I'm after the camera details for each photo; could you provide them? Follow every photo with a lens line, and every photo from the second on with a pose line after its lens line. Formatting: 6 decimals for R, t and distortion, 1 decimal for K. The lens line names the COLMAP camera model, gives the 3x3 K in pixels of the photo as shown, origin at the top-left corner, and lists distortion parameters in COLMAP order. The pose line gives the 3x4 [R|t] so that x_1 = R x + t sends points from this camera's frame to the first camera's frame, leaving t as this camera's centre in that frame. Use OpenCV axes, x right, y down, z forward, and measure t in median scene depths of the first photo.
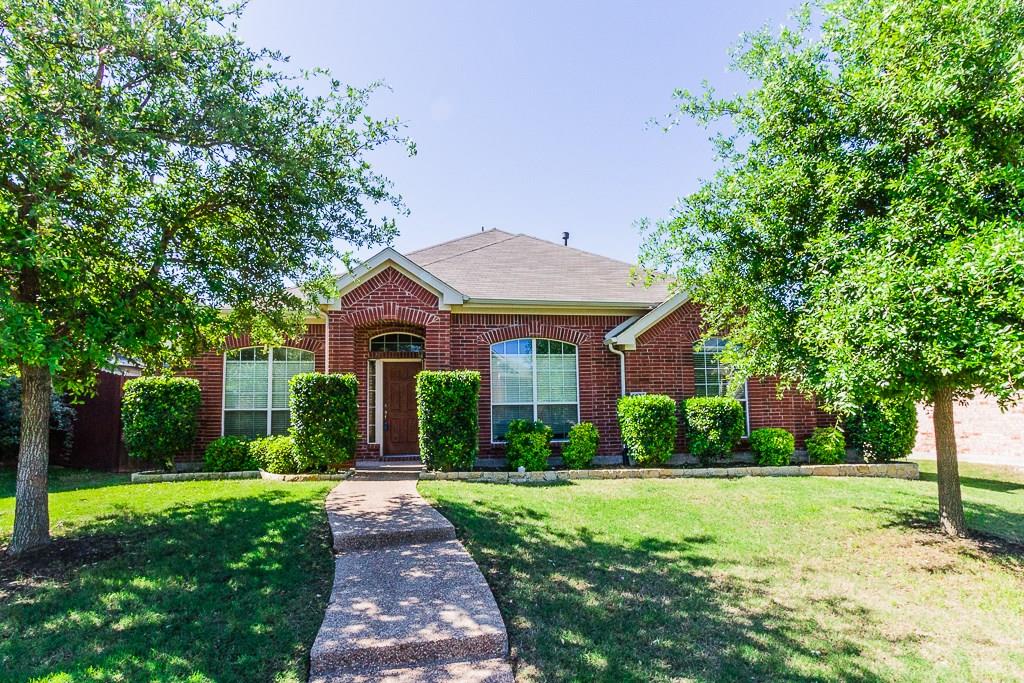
lens RADIAL K [[526.9, 0, 512.1], [0, 526.9, 380.5], [0, 0, 1]] dist [0.000714, -0.001023]
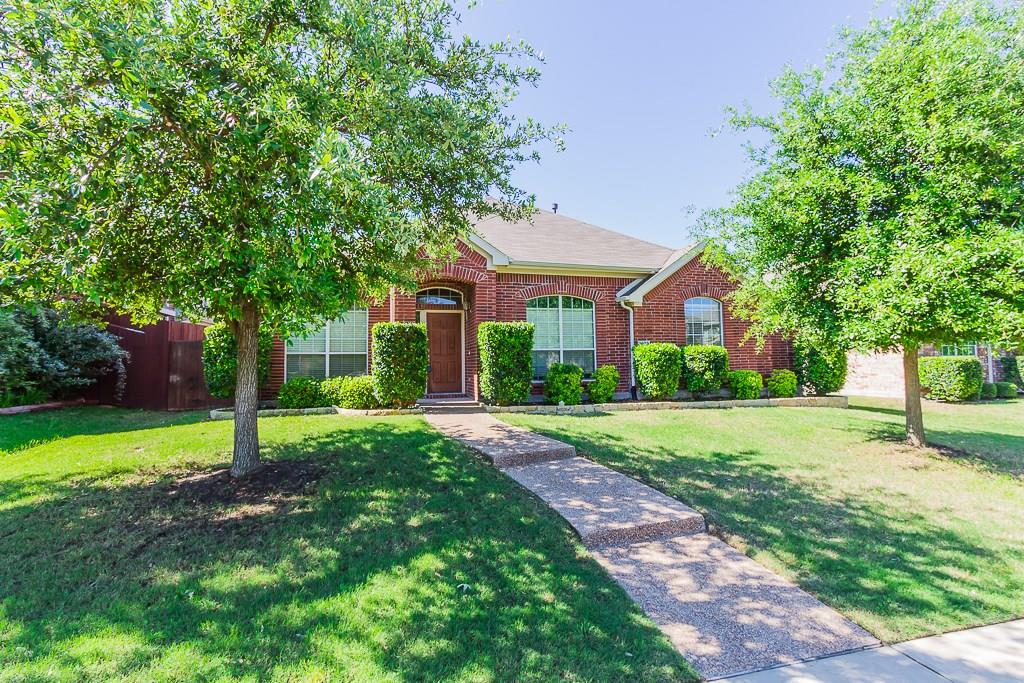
lens RADIAL K [[464.2, 0, 523.9], [0, 464.2, 338.8], [0, 0, 1]] dist [0.001173, -0.000181]
pose [[0.991006, 0.008676, 0.133533, -0.210856], [-0.011498, 0.999726, 0.020380, -0.001540], [-0.133320, -0.021732, 0.990835, -0.044596]]
